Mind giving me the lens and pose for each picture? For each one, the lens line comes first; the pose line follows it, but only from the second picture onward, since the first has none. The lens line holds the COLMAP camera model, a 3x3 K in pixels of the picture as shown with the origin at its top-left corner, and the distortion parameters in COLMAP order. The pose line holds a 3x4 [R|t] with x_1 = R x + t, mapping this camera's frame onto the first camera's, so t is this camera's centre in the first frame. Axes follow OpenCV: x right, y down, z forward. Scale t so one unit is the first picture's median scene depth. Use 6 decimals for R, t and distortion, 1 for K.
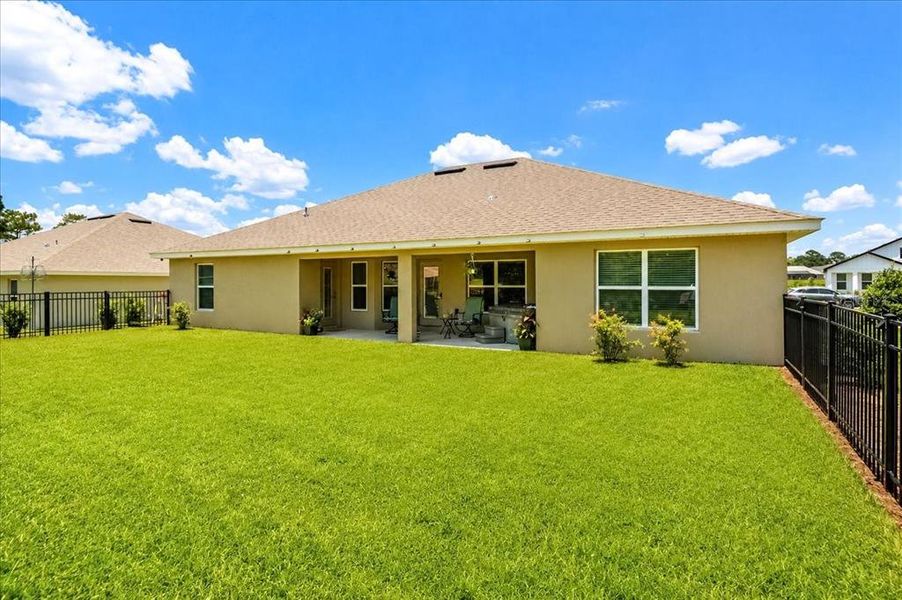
lens RADIAL K [[432.5, 0, 450.3], [0, 432.5, 291.0], [0, 0, 1]] dist [0.000753, -0.000042]
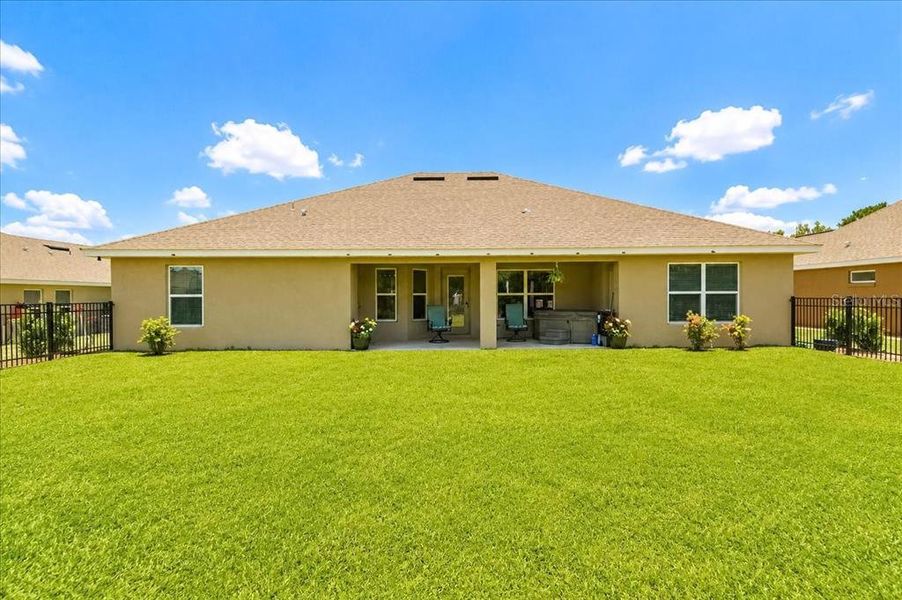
lens RADIAL K [[437.4, 0, 415.2], [0, 437.4, 311.8], [0, 0, 1]] dist [0.000661, -0.000276]
pose [[0.901546, -0.018297, 0.432297, -0.574387], [0.012542, 0.999791, 0.016159, 0.011889], [-0.432502, -0.009147, 0.901587, 0.122905]]
